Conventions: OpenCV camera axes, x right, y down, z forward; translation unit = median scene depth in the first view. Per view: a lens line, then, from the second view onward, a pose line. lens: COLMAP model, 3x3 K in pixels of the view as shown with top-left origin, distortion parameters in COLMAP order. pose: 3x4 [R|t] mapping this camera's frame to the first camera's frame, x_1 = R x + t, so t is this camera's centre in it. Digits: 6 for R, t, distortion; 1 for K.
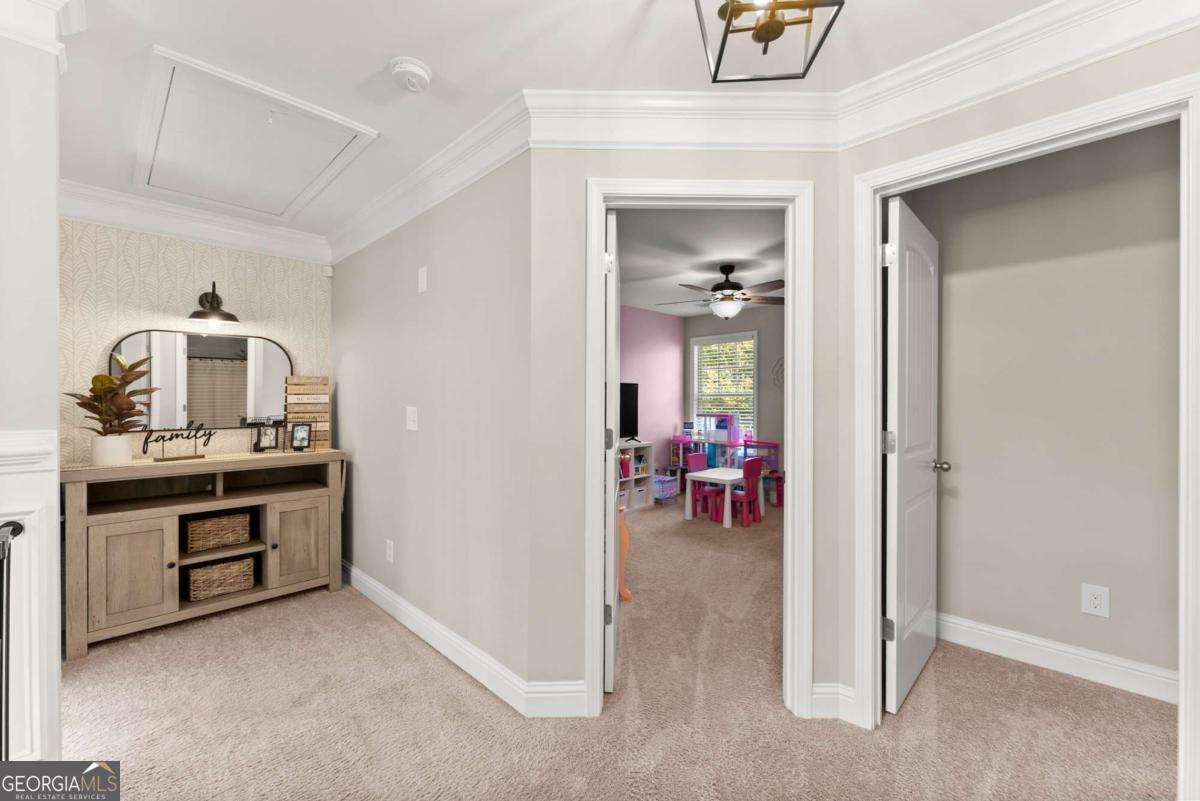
lens RADIAL K [[484.5, 0, 599.9], [0, 484.5, 403.5], [0, 0, 1]] dist [-0.003082, -0.000297]
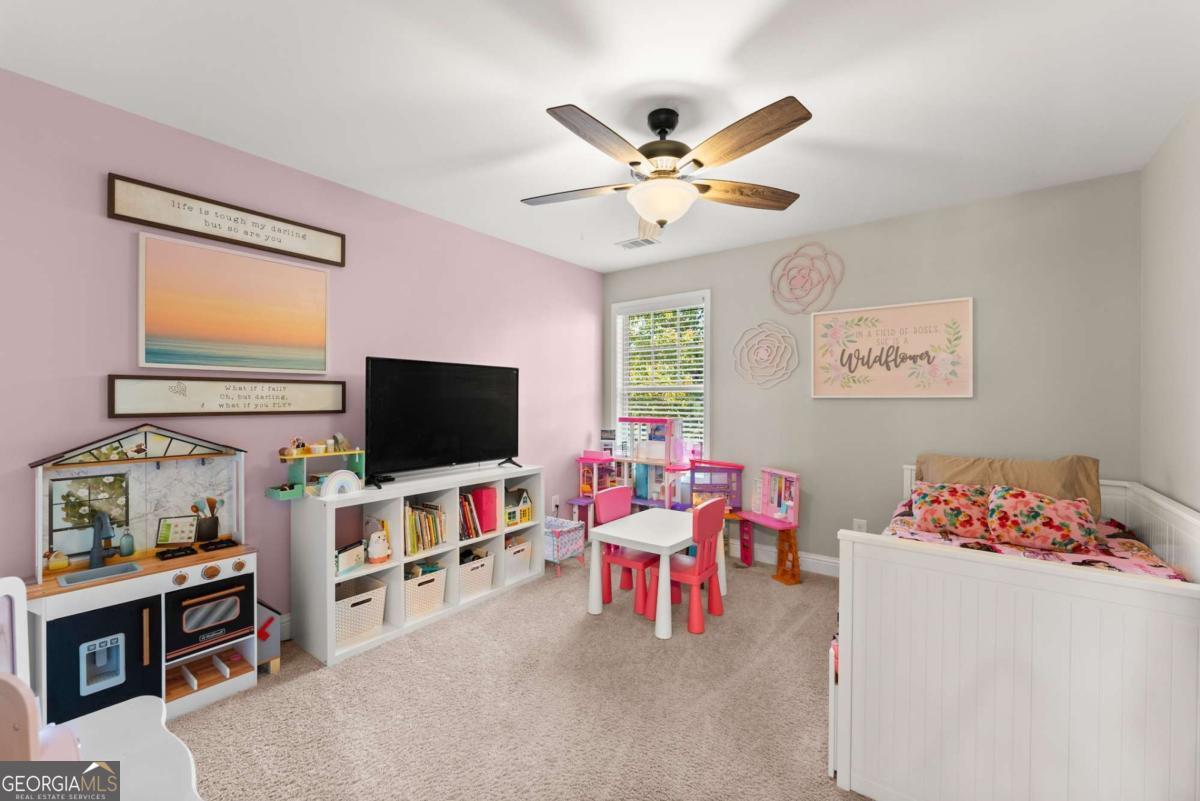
lens RADIAL K [[484.5, 0, 599.5], [0, 484.5, 400.1], [0, 0, 1]] dist [-0.003082, -0.000297]
pose [[0.992938, 0.002802, 0.118598, 0.106649], [-0.002375, 0.999990, -0.003739, 0.000174], [-0.118607, 0.003430, 0.992935, 0.395106]]
